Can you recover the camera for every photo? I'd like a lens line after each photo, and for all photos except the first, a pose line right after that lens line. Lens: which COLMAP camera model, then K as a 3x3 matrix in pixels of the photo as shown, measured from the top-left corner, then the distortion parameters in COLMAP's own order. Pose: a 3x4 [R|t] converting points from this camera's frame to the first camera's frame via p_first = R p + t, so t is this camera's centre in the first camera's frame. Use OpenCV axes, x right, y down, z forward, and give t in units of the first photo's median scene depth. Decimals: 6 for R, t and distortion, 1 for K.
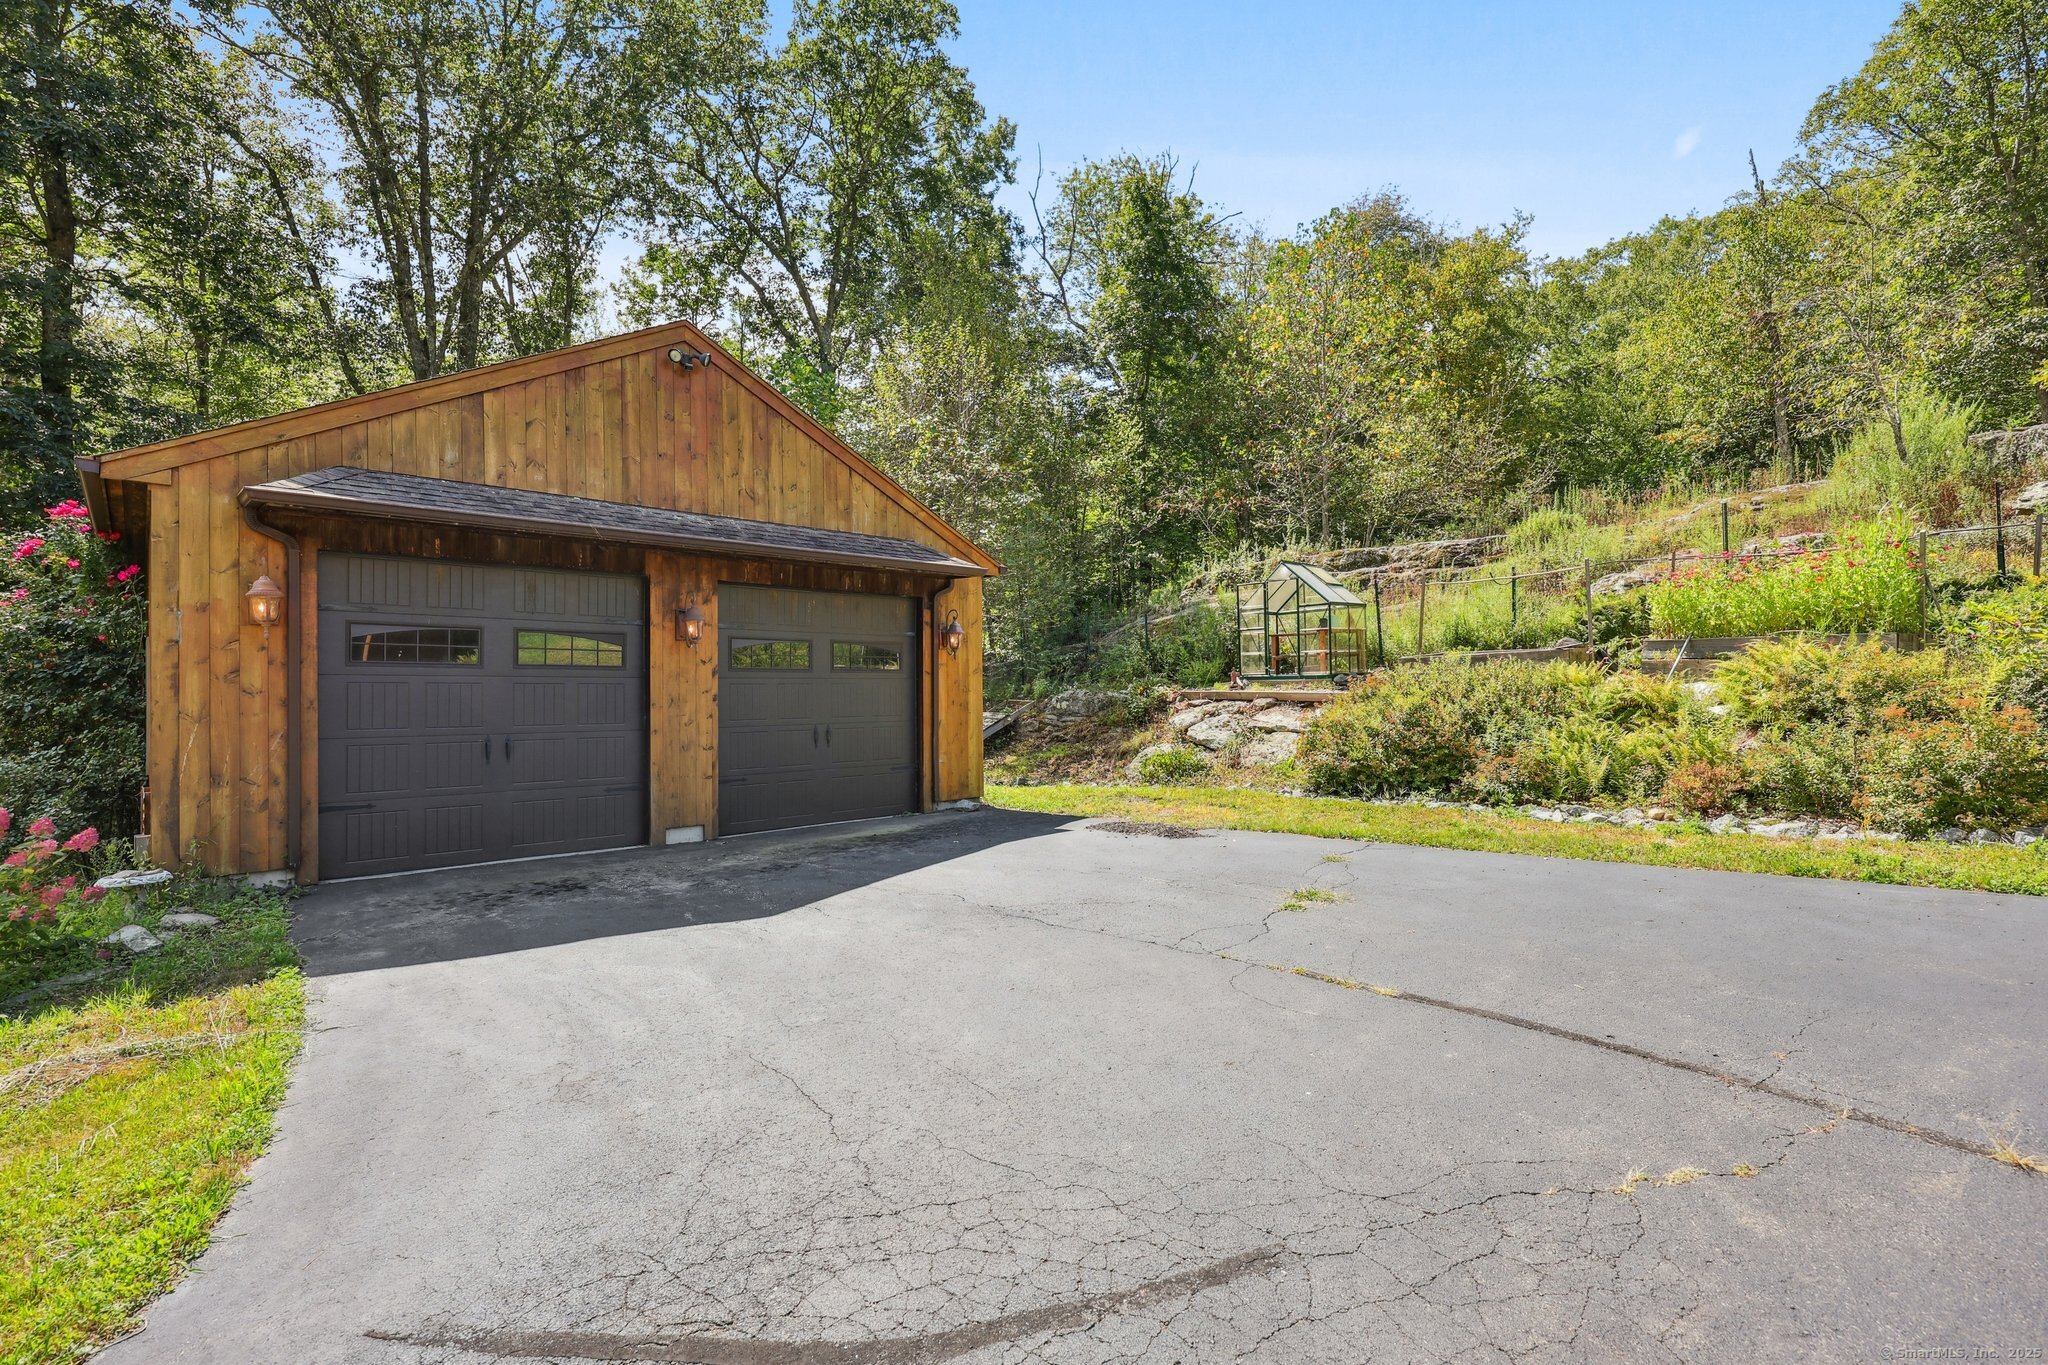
lens RADIAL K [[956.1, 0, 1023.4], [0, 956.1, 685.3], [0, 0, 1]] dist [0.003931, 0.000248]
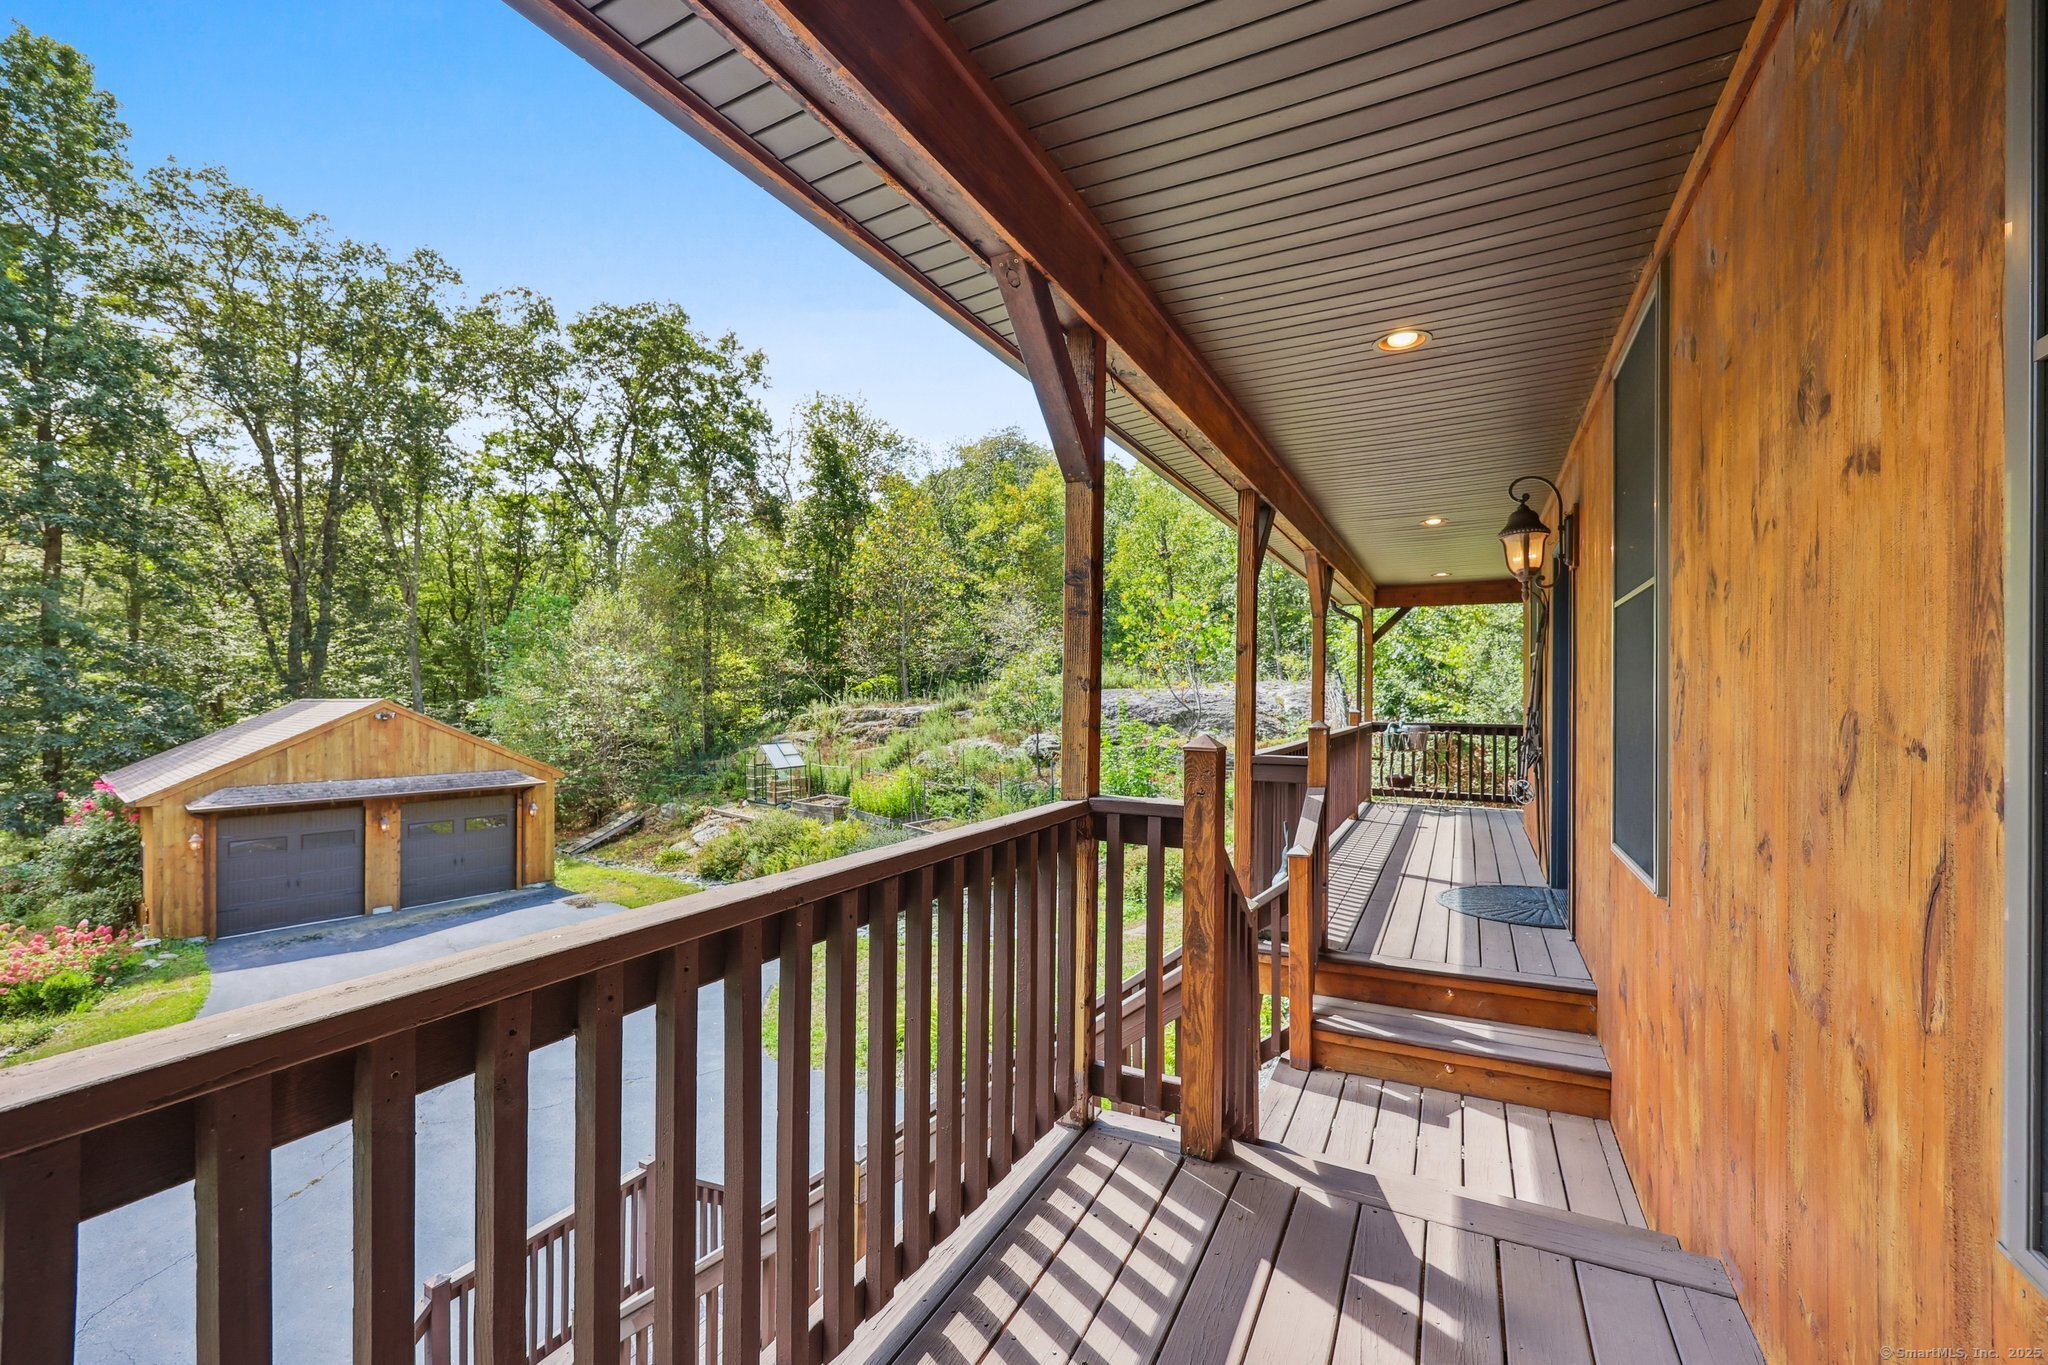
lens RADIAL K [[833.2, 0, 1028.0], [0, 833.2, 690.0], [0, 0, 1]] dist [-0.003657, -0.000247]
pose [[0.990986, 0.007903, 0.133735, 1.269449], [-0.008279, 0.999963, 0.002257, -0.540410], [-0.133712, -0.003344, 0.991015, -1.695923]]
